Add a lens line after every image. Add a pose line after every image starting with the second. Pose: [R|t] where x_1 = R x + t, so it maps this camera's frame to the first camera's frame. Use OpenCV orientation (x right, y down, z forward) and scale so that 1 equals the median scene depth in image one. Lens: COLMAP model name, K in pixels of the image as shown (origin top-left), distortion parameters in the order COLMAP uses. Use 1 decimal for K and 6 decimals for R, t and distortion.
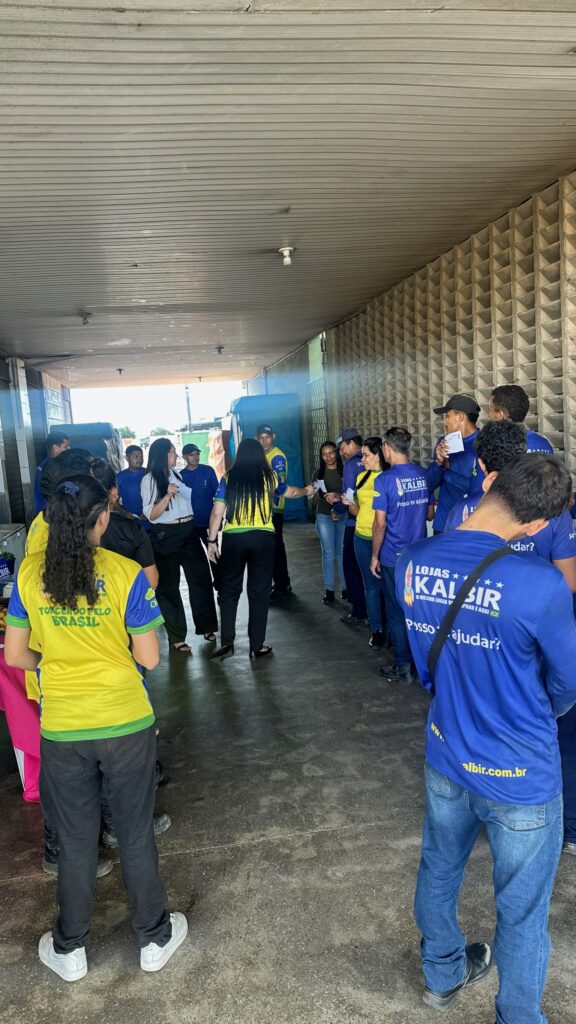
lens RADIAL K [[714.3, 0, 282.8], [0, 714.3, 523.6], [0, 0, 1]] dist [0.053430, -0.075732]
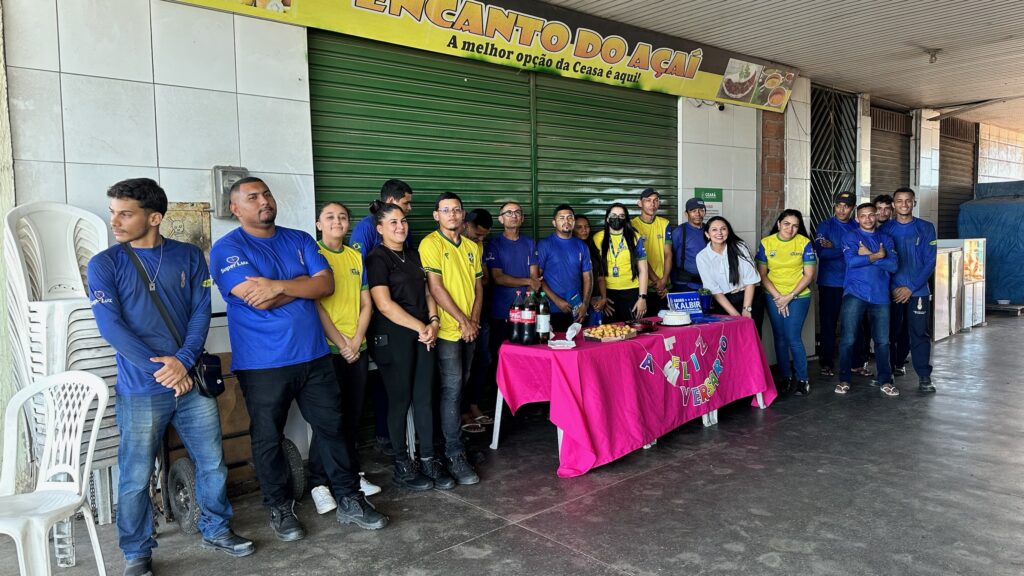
lens RADIAL K [[714.3, 0, 503.7], [0, 714.3, 305.8], [0, 0, 1]] dist [0.053430, -0.075732]
pose [[0.523763, 0.139835, -0.840308, 0.544331], [-0.122224, 0.988565, 0.088325, 0.010111], [0.843050, 0.056445, 0.534865, 0.257403]]
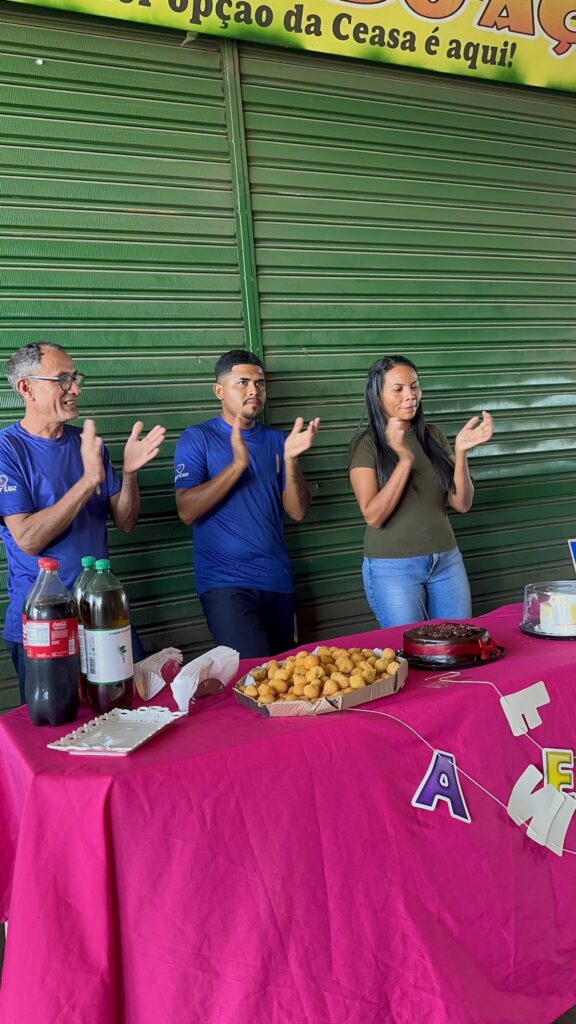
lens RADIAL K [[836.9, 0, 268.5], [0, 836.9, 530.4], [0, 0, 1]] dist [0.084312, -0.138727]
pose [[0.295649, 0.109305, -0.949023, 0.013777], [-0.061060, 0.993563, 0.095413, 0.018224], [0.953343, 0.029739, 0.300420, 0.933733]]
